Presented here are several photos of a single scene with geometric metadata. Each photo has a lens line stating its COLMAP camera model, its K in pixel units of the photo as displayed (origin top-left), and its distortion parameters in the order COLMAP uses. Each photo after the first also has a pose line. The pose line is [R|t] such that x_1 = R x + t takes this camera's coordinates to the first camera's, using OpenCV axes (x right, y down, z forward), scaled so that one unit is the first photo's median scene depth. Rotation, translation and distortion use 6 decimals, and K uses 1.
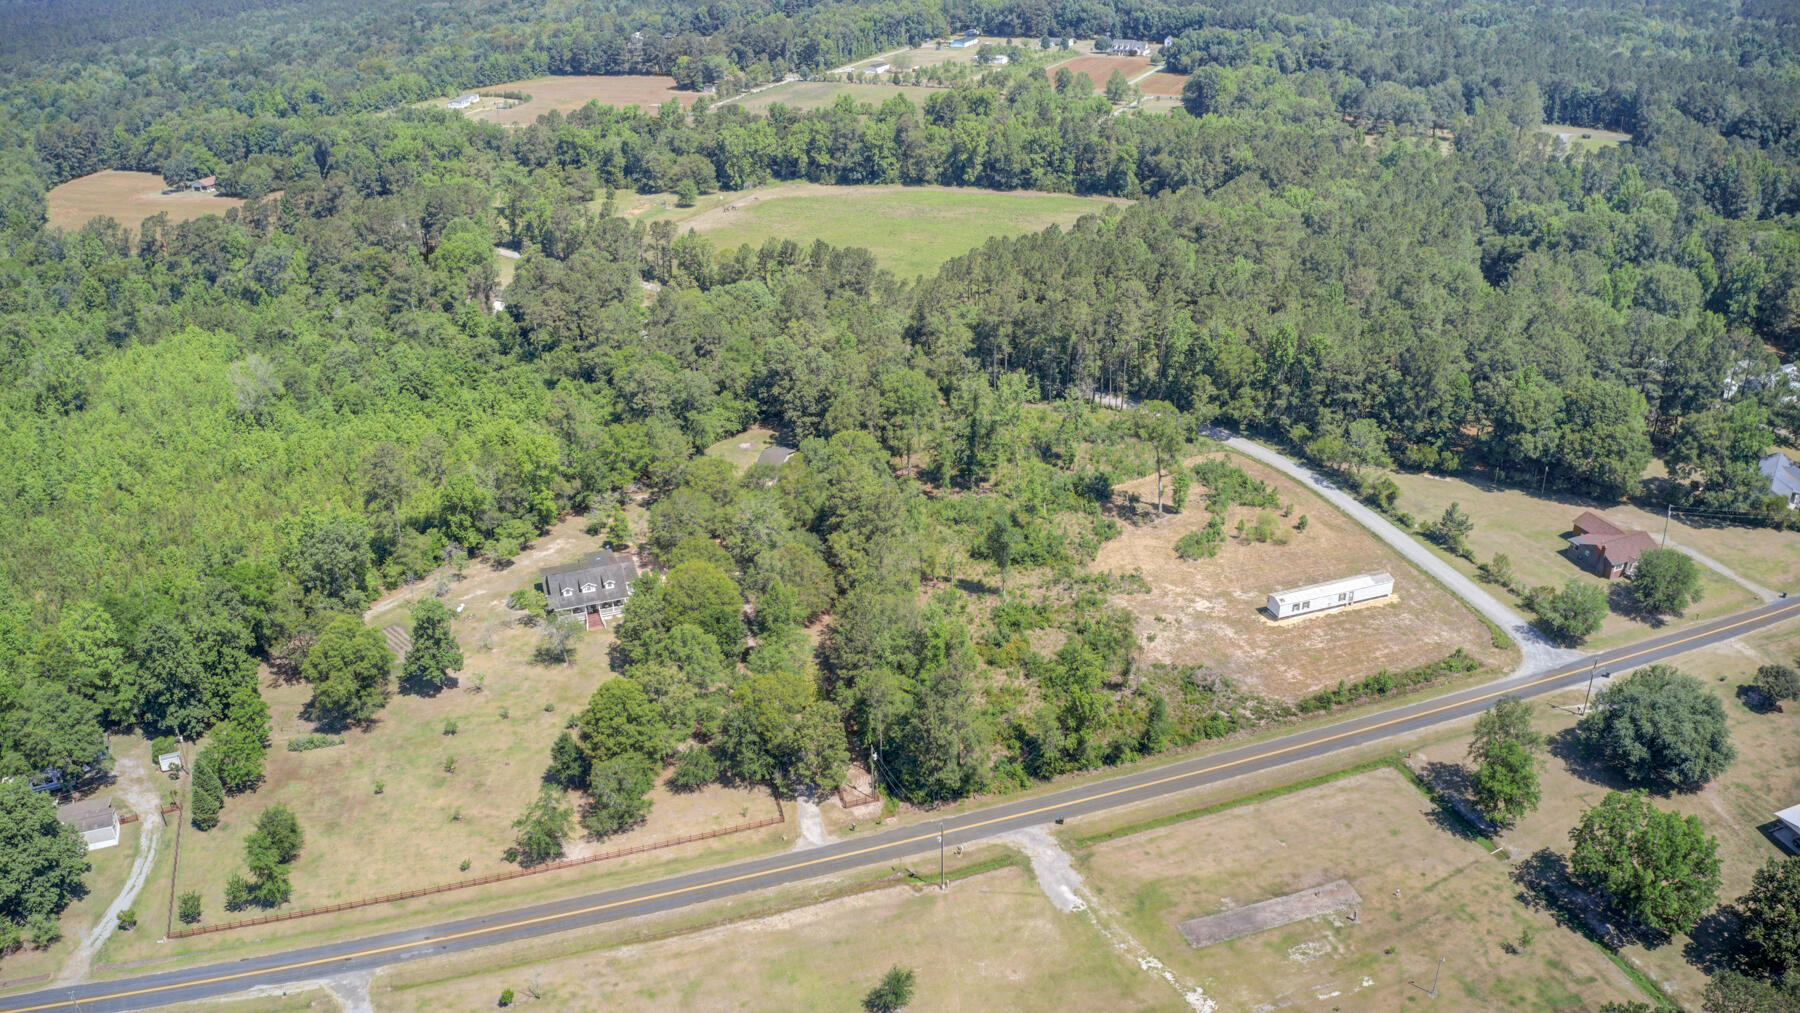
lens RADIAL K [[1431.2, 0, 902.1], [0, 1431.2, 502.2], [0, 0, 1]] dist [-0.187733, 0.018445]
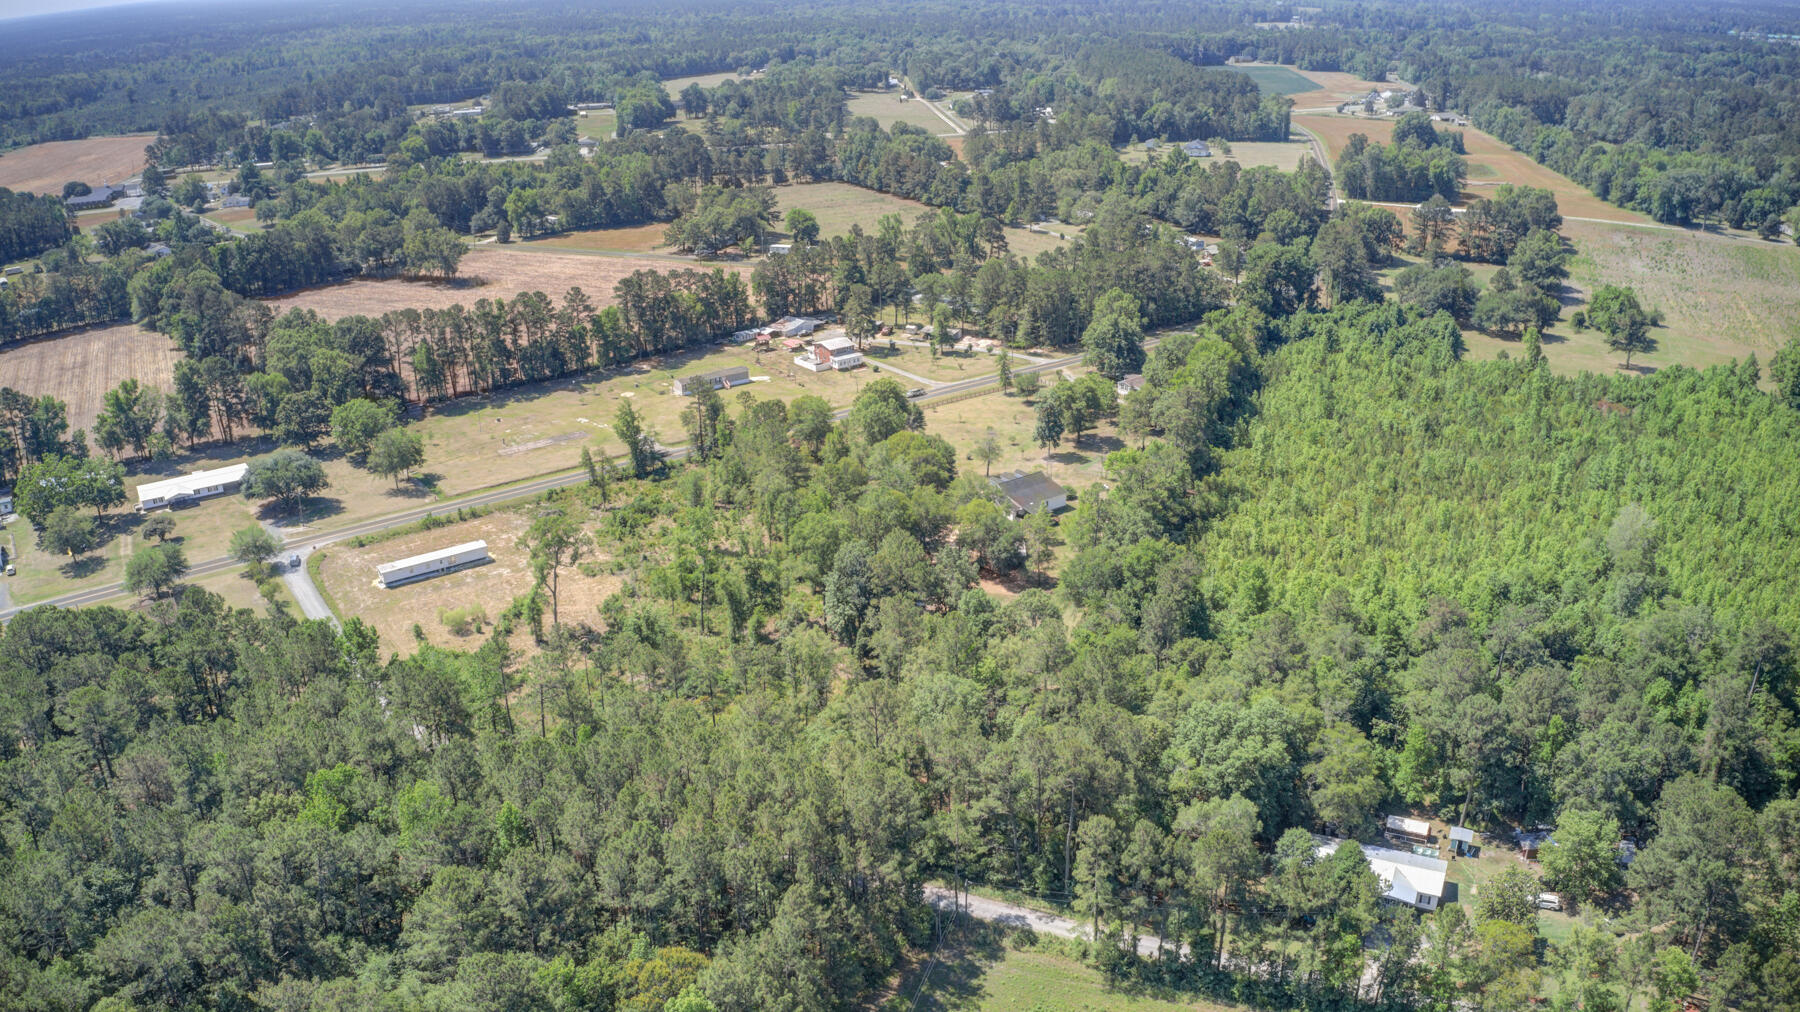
lens RADIAL K [[1431.2, 0, 915.4], [0, 1431.2, 494.1], [0, 0, 1]] dist [-0.187733, 0.018445]
pose [[-0.955221, 0.148802, -0.255755, 0.199612], [-0.086292, 0.686685, 0.721815, -0.866717], [0.283031, 0.711563, -0.643096, 1.804780]]
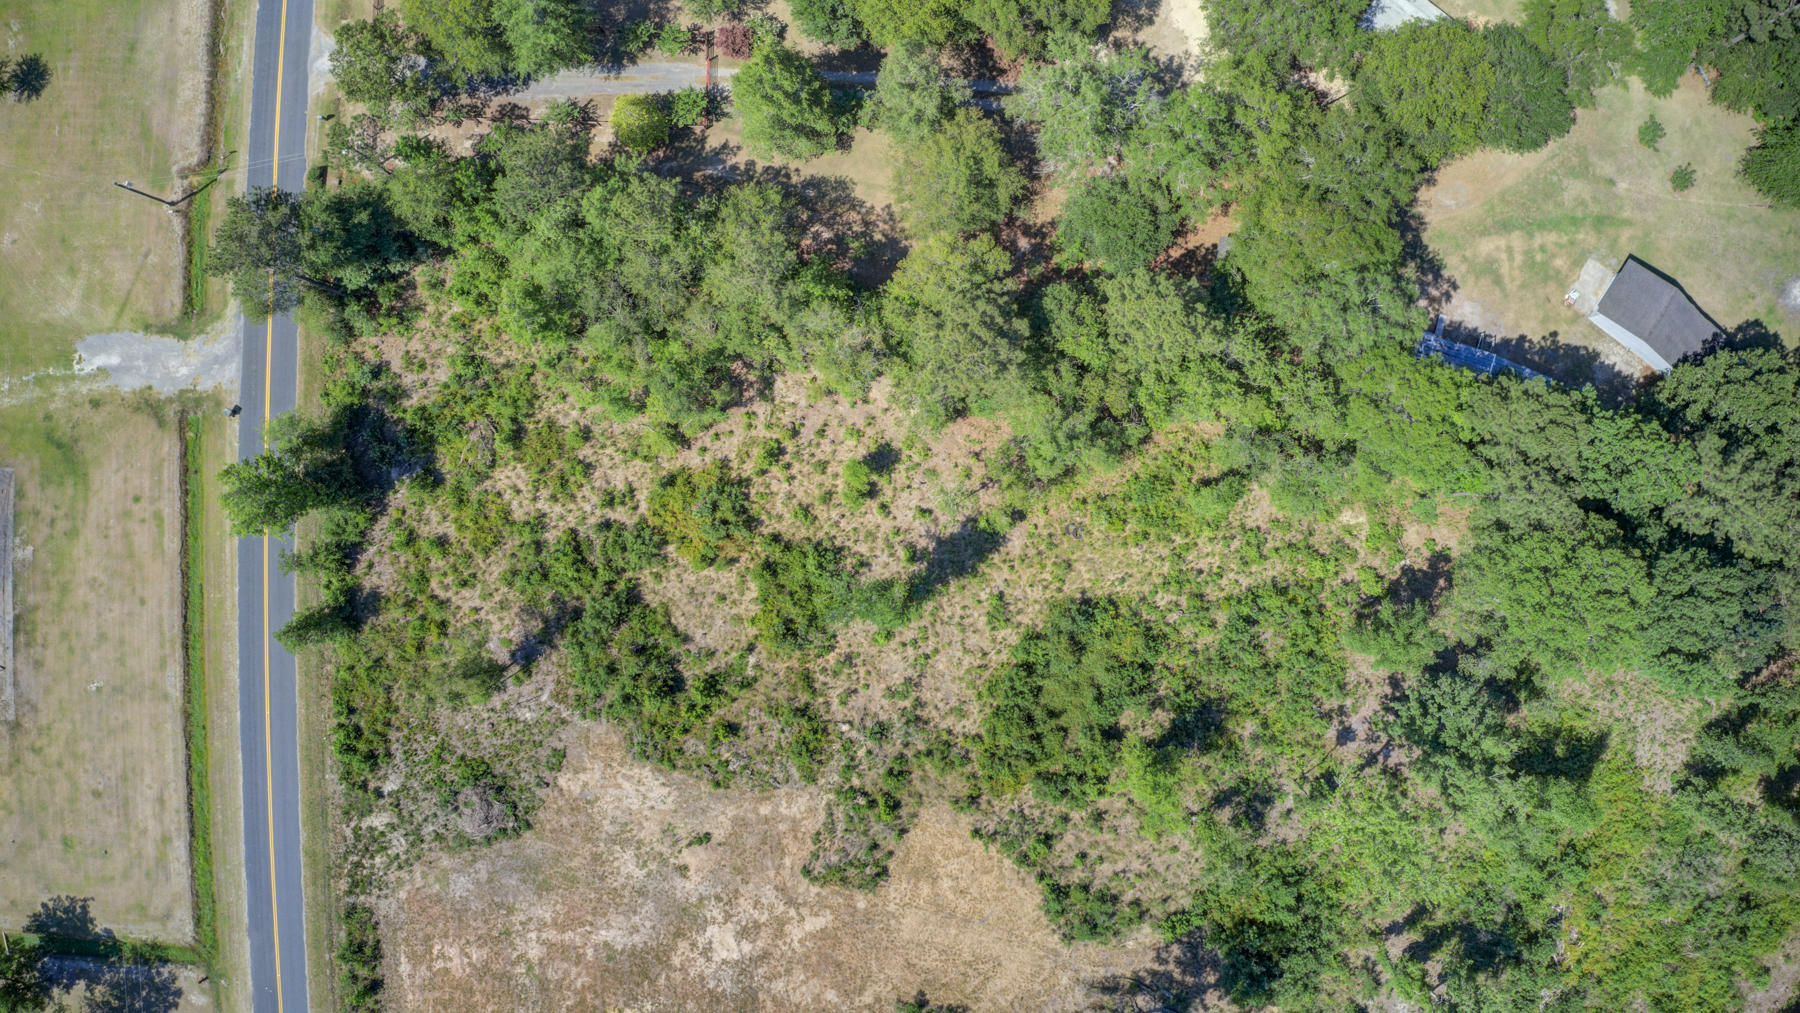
lens RADIAL K [[1431.2, 0, 890.8], [0, 1431.2, 508.9], [0, 0, 1]] dist [-0.187733, 0.018445]
pose [[-0.320338, 0.946120, 0.047341, 0.018796], [-0.363923, -0.169049, 0.915960, -0.379713], [0.874611, 0.276188, 0.398467, 0.789934]]
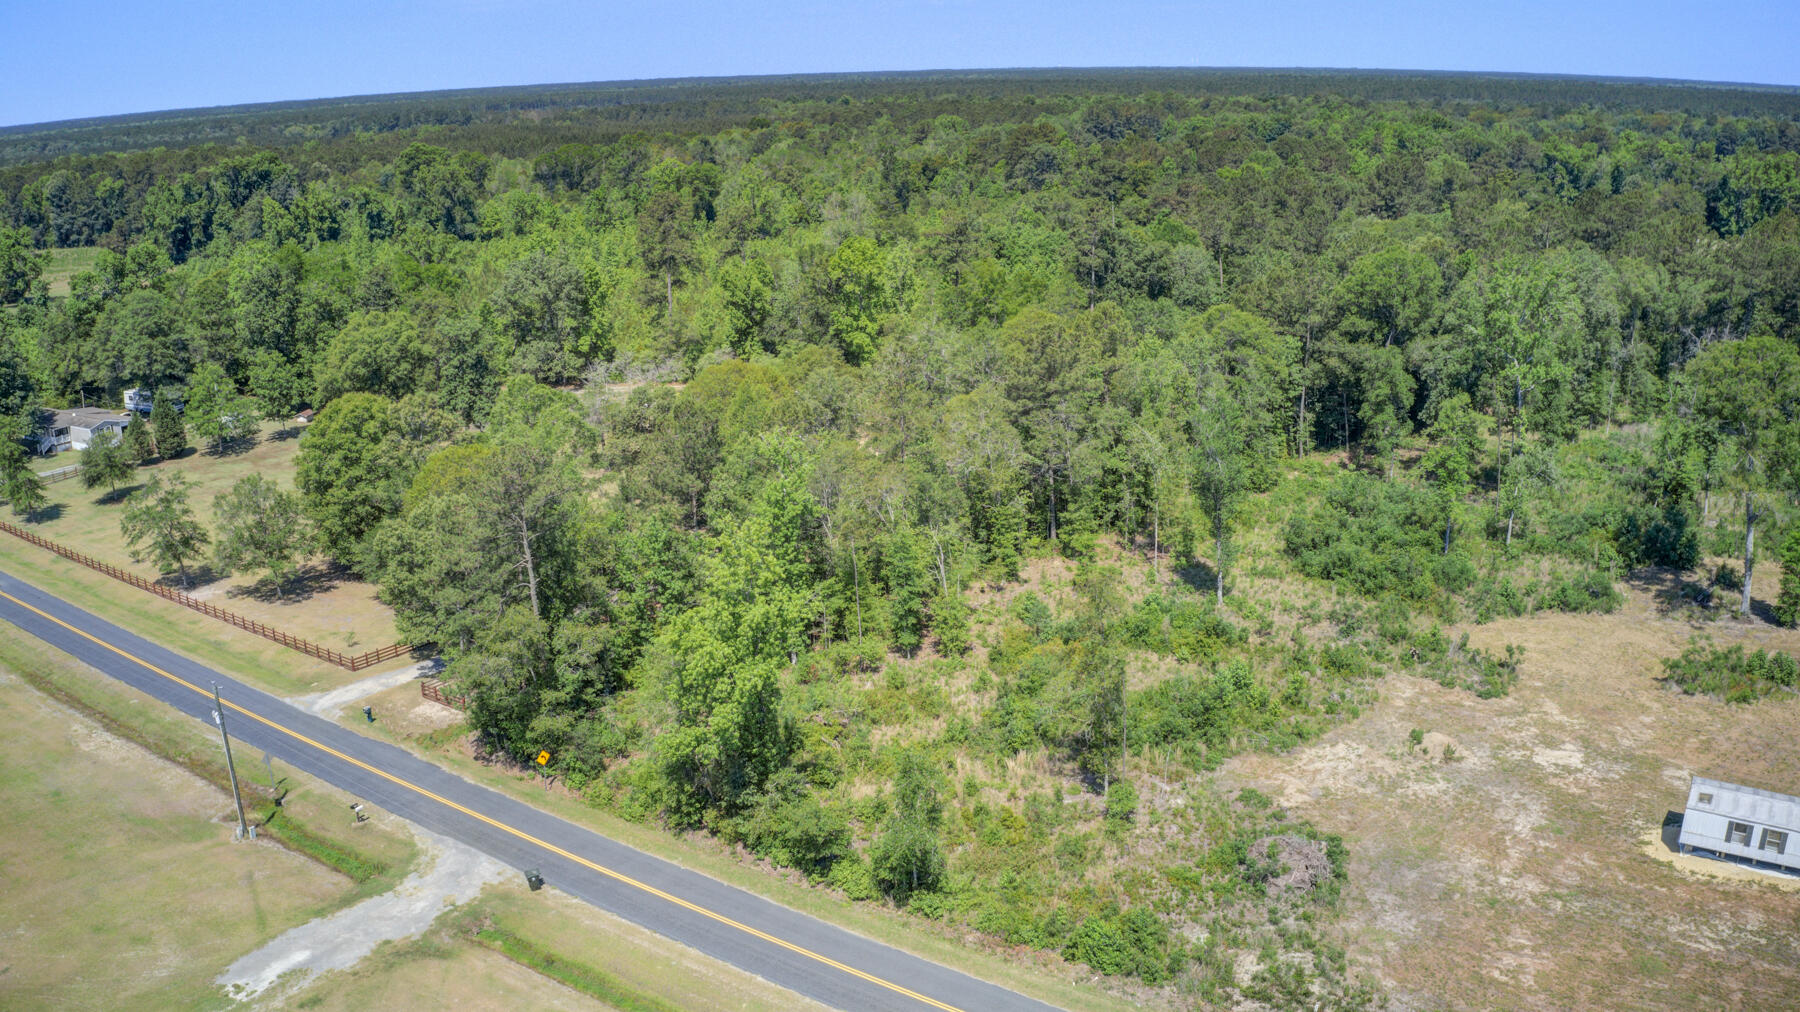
lens RADIAL K [[1431.2, 0, 889.6], [0, 1431.2, 502.4], [0, 0, 1]] dist [-0.187733, 0.018445]
pose [[0.606160, 0.242316, -0.757531, 0.355598], [-0.332233, 0.942523, 0.035644, 0.053465], [0.722628, 0.230071, 0.651826, 0.600216]]
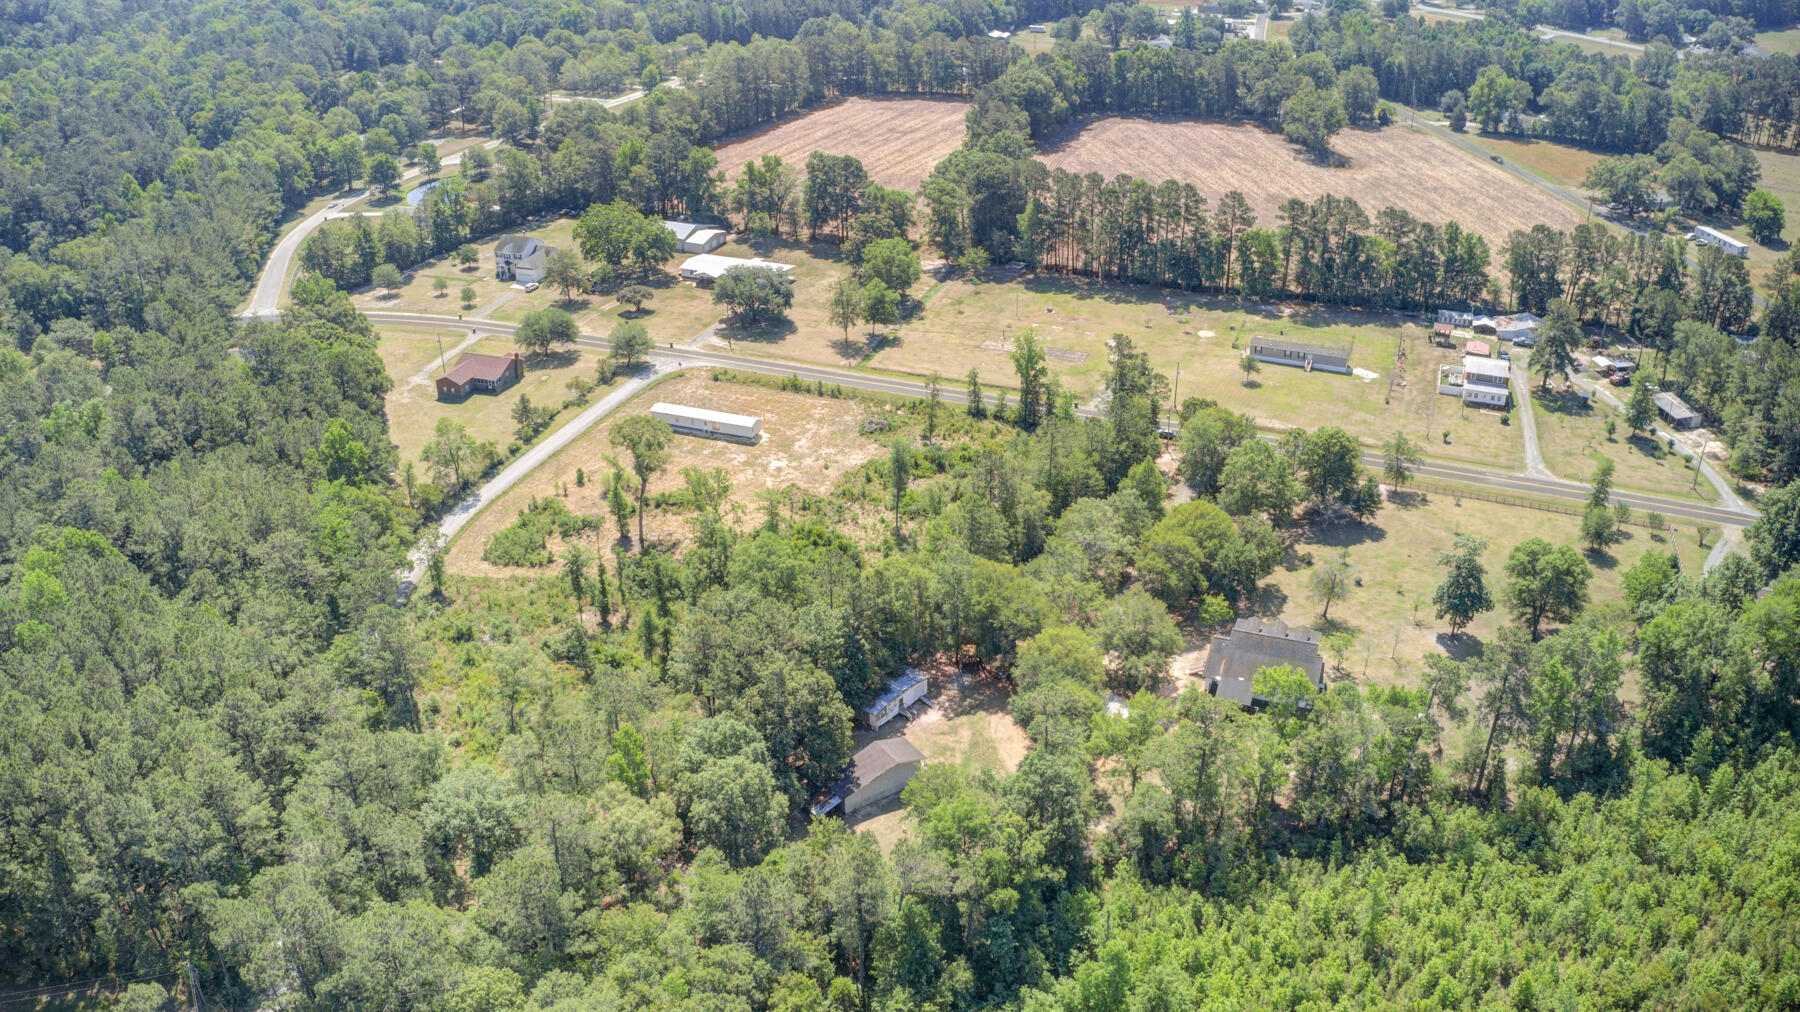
lens RADIAL K [[1431.2, 0, 894.1], [0, 1431.2, 496.5], [0, 0, 1]] dist [-0.187733, 0.018445]
pose [[-0.765871, -0.269344, 0.583863, -0.515366], [0.306054, 0.645875, 0.699411, -0.659723], [-0.565485, 0.714352, -0.412223, 1.402165]]
